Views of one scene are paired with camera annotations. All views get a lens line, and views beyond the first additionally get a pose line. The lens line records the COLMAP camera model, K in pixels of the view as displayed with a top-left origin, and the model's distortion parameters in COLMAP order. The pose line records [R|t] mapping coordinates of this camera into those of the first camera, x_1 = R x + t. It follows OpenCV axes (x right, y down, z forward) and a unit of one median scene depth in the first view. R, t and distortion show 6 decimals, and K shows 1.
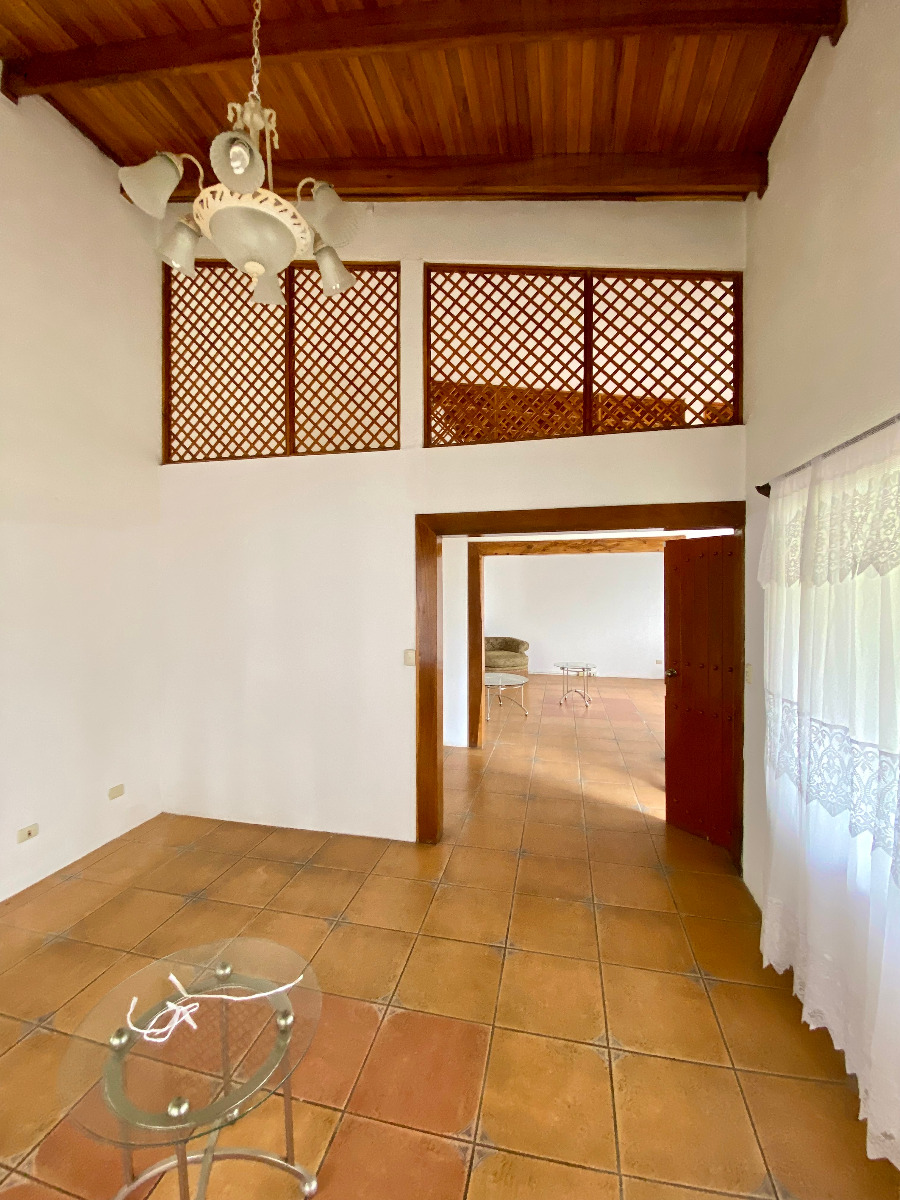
lens RADIAL K [[480.6, 0, 450.0], [0, 480.6, 600.0], [0, 0, 1]] dist [0.034743, -0.028692]
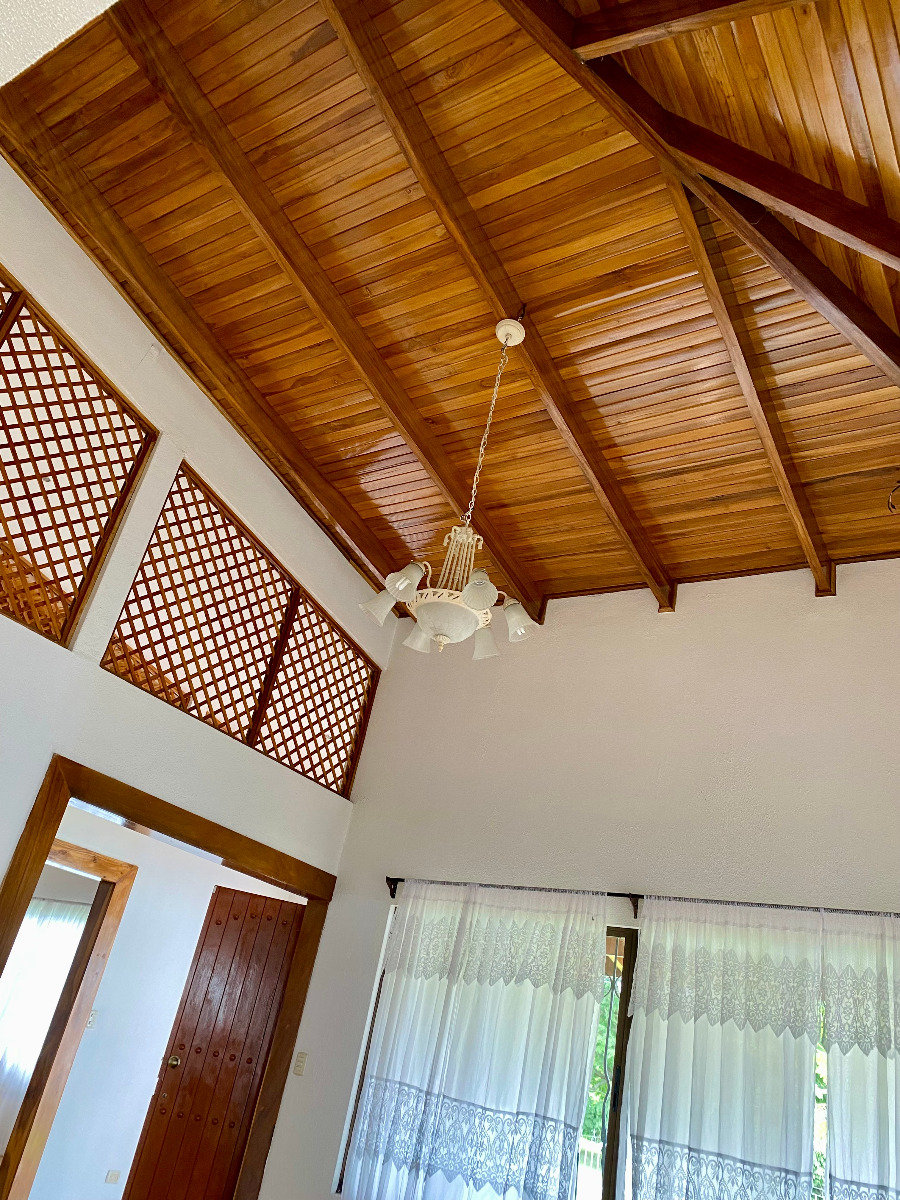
lens RADIAL K [[911.5, 0, 450.0], [0, 911.5, 600.0], [0, 0, 1]] dist [0.046424, -0.056935]
pose [[0.339957, 0.492973, 0.800879, -1.059702], [-0.176277, 0.869908, -0.460637, 0.128230], [-0.923772, 0.015420, 0.382632, 0.029553]]
